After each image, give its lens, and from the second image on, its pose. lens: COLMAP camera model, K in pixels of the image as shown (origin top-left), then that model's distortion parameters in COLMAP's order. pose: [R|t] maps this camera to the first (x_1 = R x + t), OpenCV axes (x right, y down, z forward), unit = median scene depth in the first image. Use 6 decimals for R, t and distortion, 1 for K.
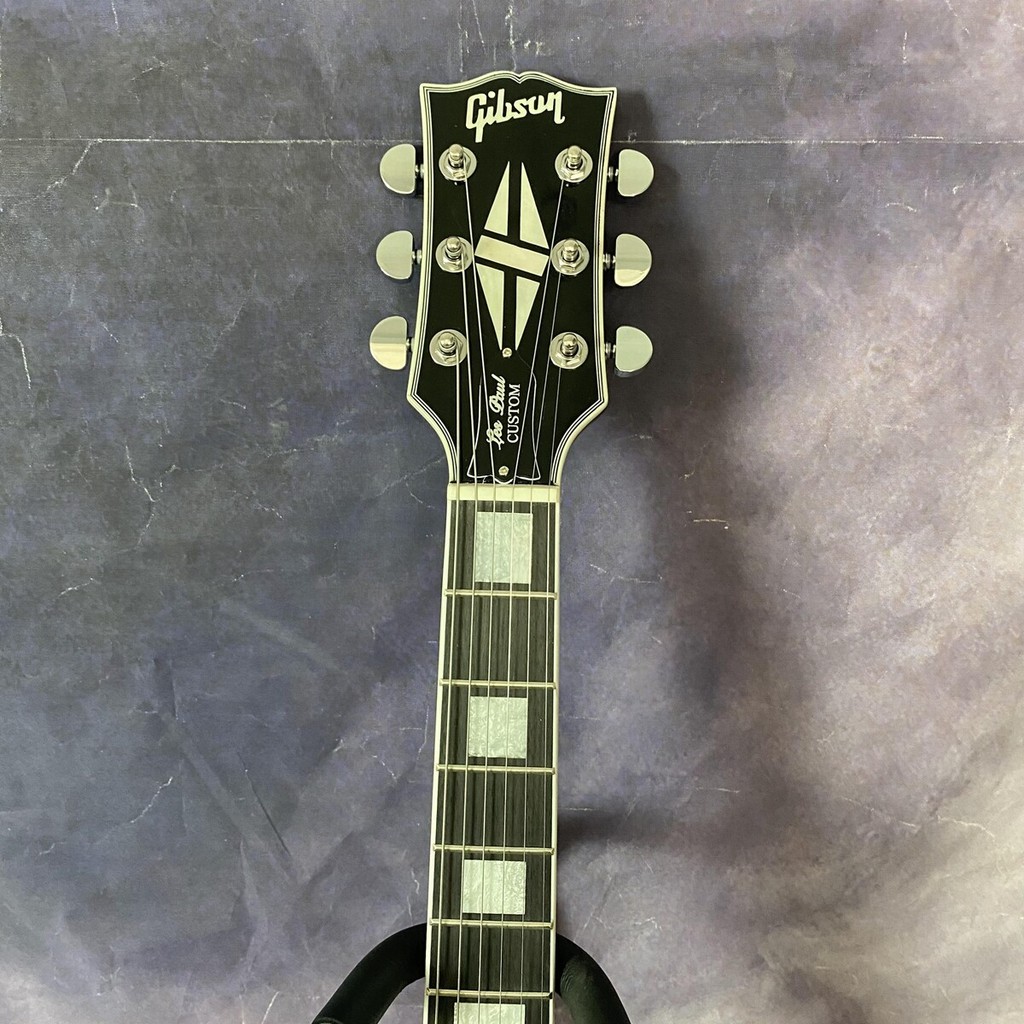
lens RADIAL K [[1031.1, 0, 522.2], [0, 1031.1, 501.6], [0, 0, 1]] dist [0.049912, -0.094666]
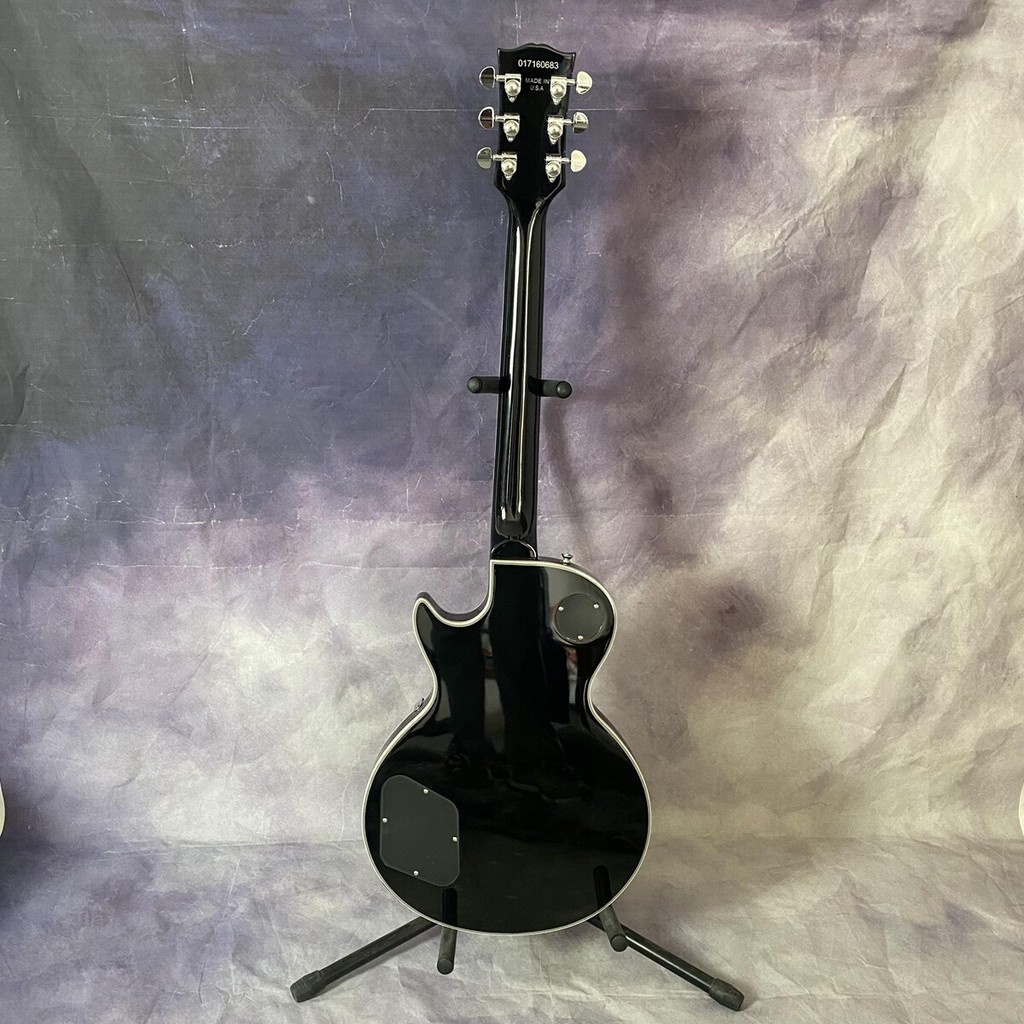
lens RADIAL K [[1027.5, 0, 517.0], [0, 1027.5, 500.6], [0, 0, 1]] dist [0.158435, -0.411182]
pose [[0.999218, -0.017344, 0.035528, -0.127056], [0.017979, 0.999683, -0.017635, 0.722208], [-0.035211, 0.018260, 0.999213, -1.711094]]
